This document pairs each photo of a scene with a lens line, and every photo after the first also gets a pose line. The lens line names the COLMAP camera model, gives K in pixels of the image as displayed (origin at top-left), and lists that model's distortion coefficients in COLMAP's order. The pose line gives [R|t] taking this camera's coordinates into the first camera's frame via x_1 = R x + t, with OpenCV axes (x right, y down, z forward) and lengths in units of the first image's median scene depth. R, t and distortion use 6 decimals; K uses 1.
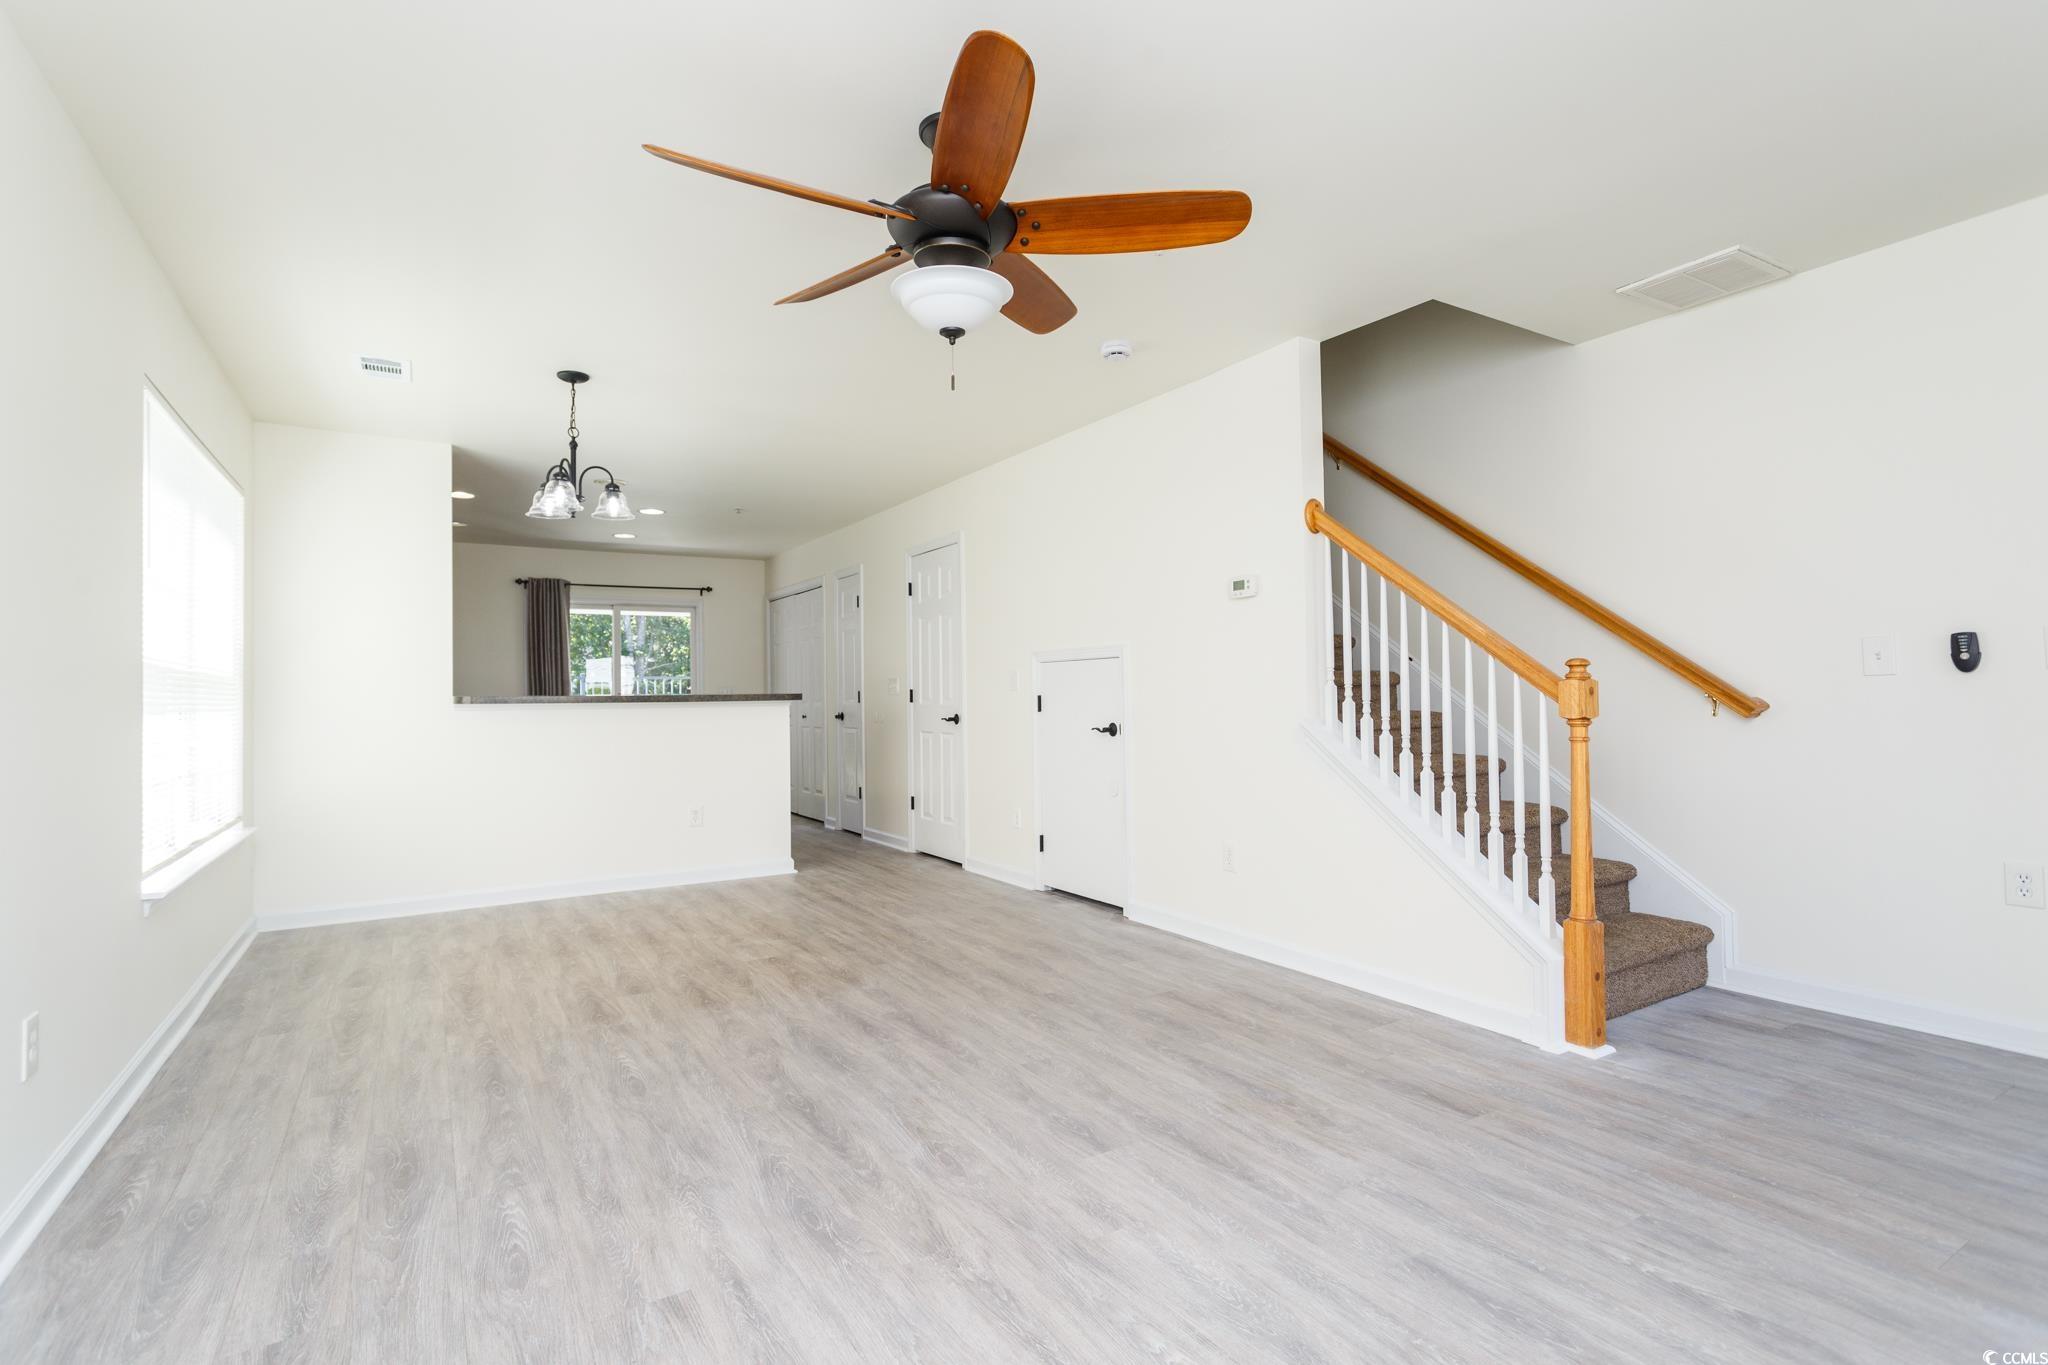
lens RADIAL K [[950.7, 0, 1003.4], [0, 950.7, 669.2], [0, 0, 1]] dist [0.002862, 0.000112]
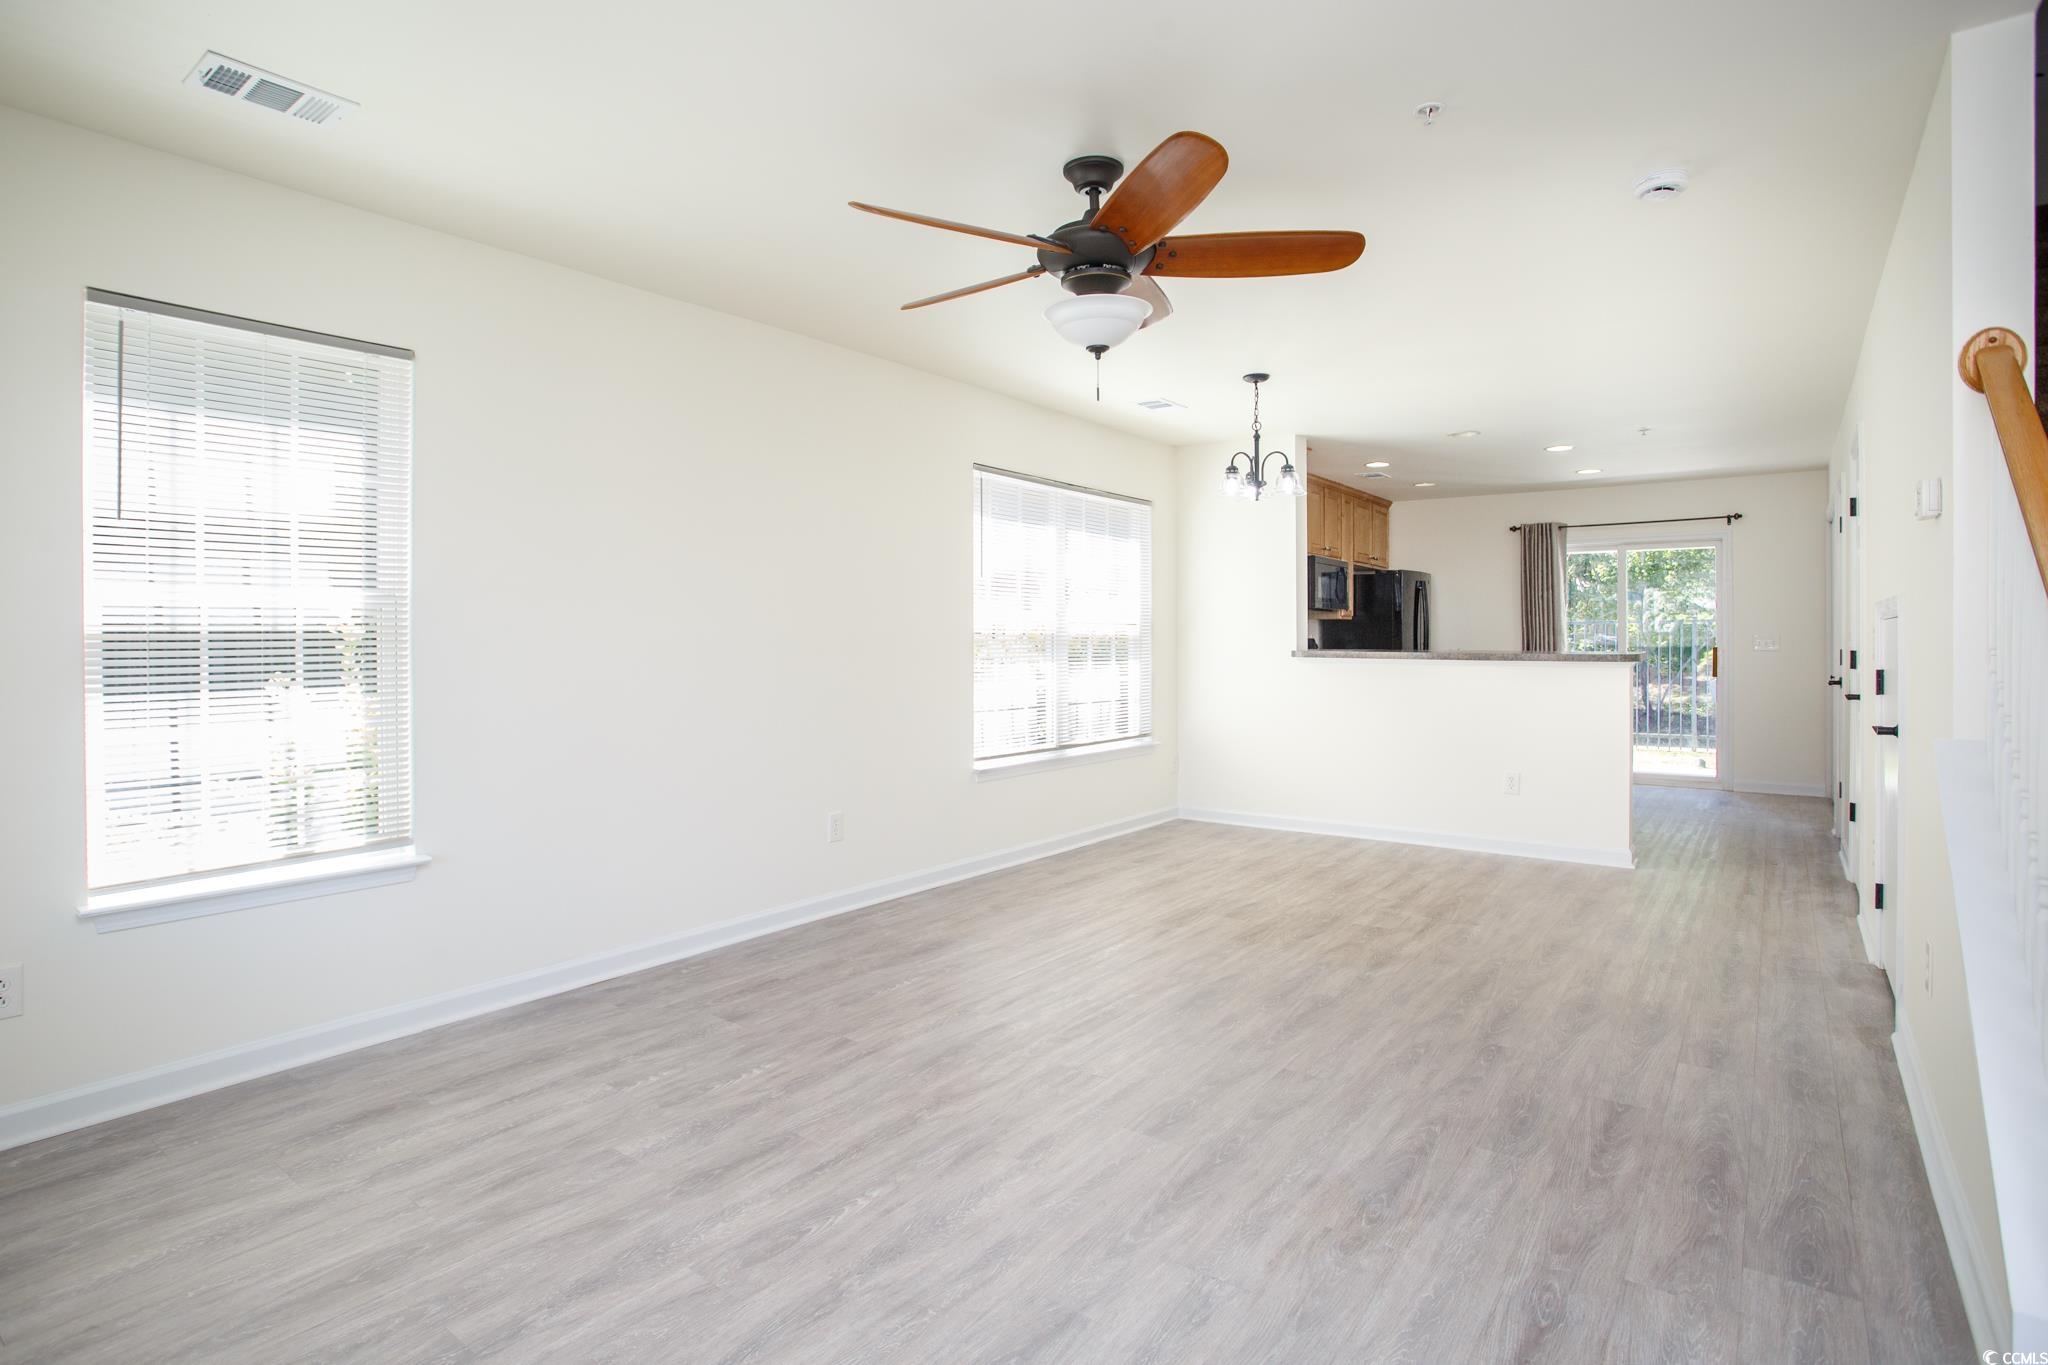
lens RADIAL K [[1023.7, 0, 1016.0], [0, 1023.7, 639.4], [0, 0, 1]] dist [-0.064723, 0.031282]
pose [[0.374555, 0.011515, -0.927133, 0.775101], [0.022945, 0.999502, 0.021683, -0.034614], [0.926921, -0.029395, 0.374105, 0.359727]]
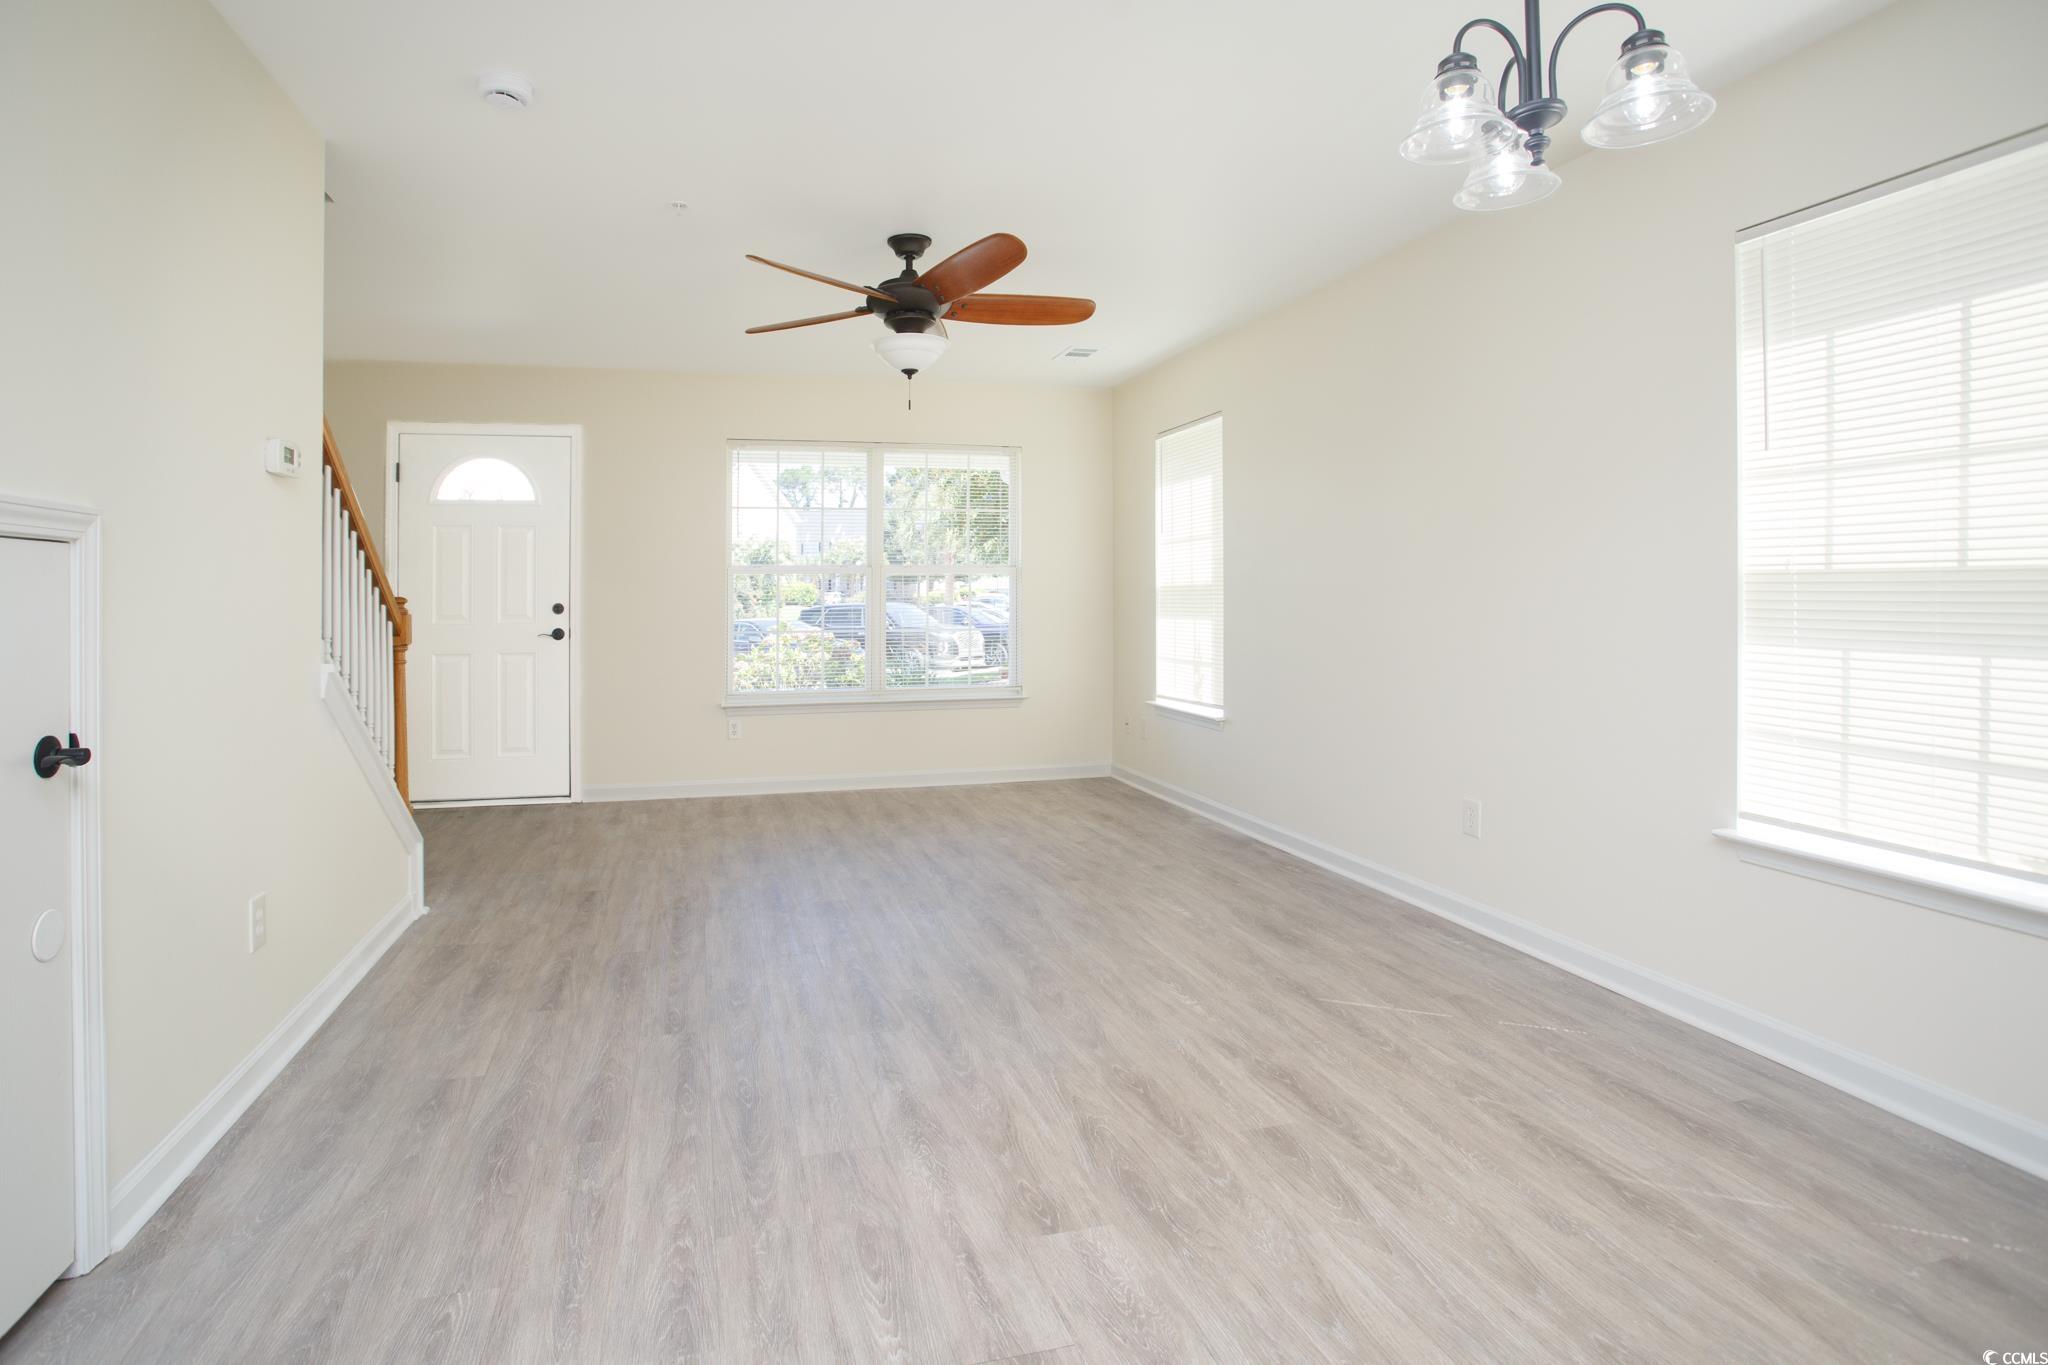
lens RADIAL K [[1059.9, 0, 940.7], [0, 1059.9, 590.1], [0, 0, 1]] dist [-0.004321, -0.000199]
pose [[-0.952303, 0.023778, 0.304228, -0.464946], [0.013737, 0.999289, -0.035102, 0.034794], [-0.304846, -0.029249, -0.951952, 1.974148]]
